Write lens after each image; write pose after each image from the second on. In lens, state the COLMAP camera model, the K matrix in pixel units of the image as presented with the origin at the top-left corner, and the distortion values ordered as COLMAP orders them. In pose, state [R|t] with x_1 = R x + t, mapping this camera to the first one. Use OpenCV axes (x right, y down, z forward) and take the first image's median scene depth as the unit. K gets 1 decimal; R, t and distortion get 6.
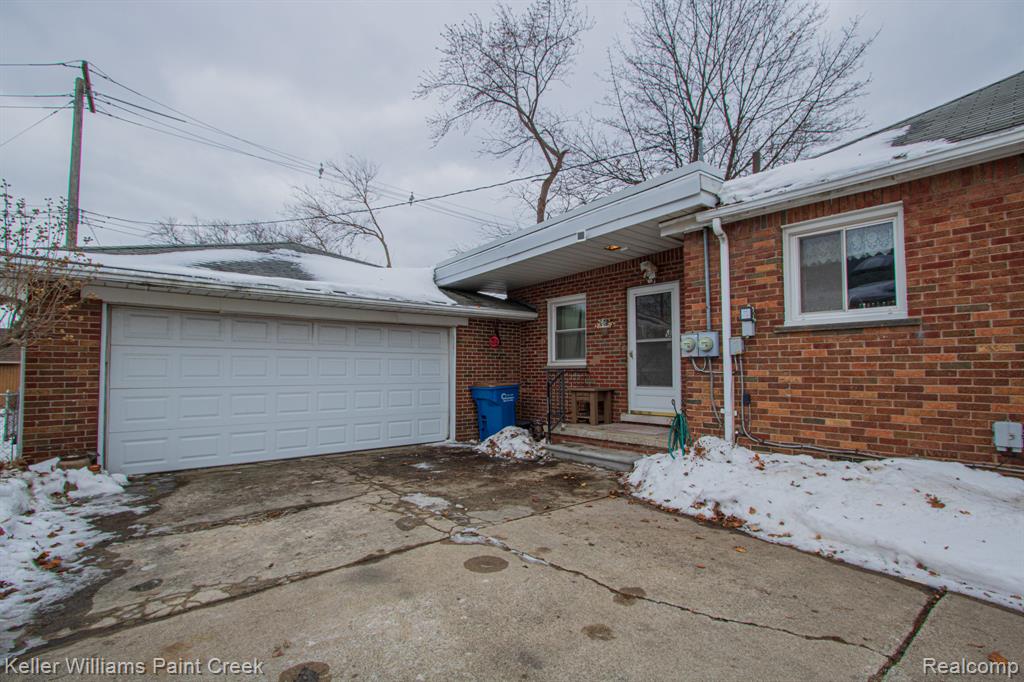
lens RADIAL K [[453.2, 0, 511.9], [0, 453.2, 346.4], [0, 0, 1]] dist [-0.003552, 0.000126]
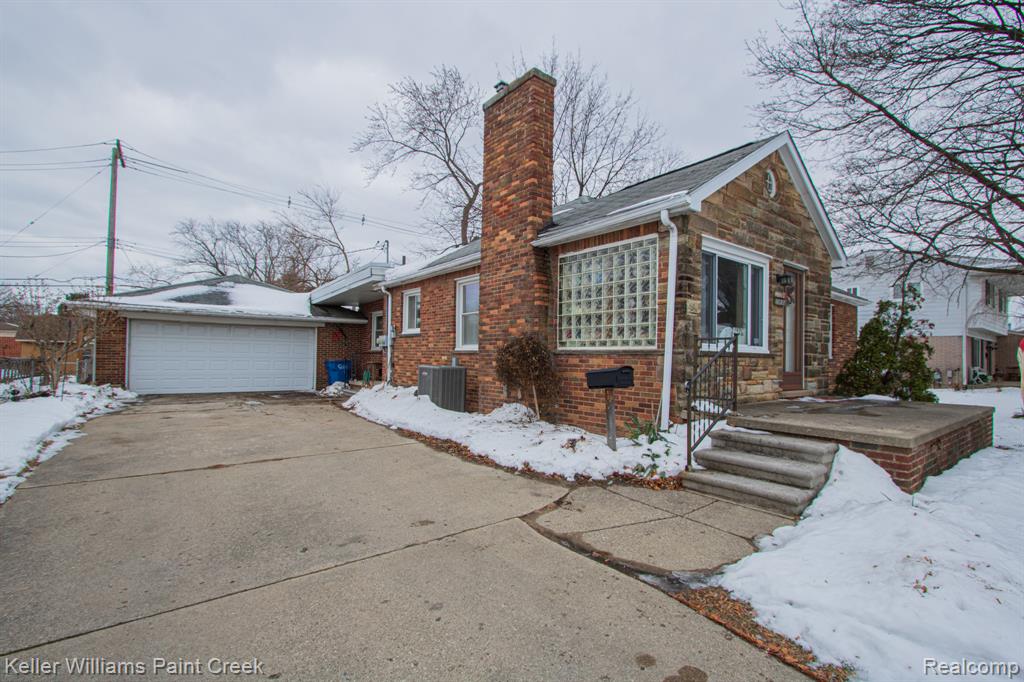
lens RADIAL K [[453.2, 0, 512.7], [0, 453.2, 346.8], [0, 0, 1]] dist [-0.003552, 0.000126]
pose [[0.998927, 0.017958, -0.042685, 0.762973], [-0.016653, 0.999388, 0.030751, -0.036110], [0.043211, -0.030007, 0.998615, -0.802741]]
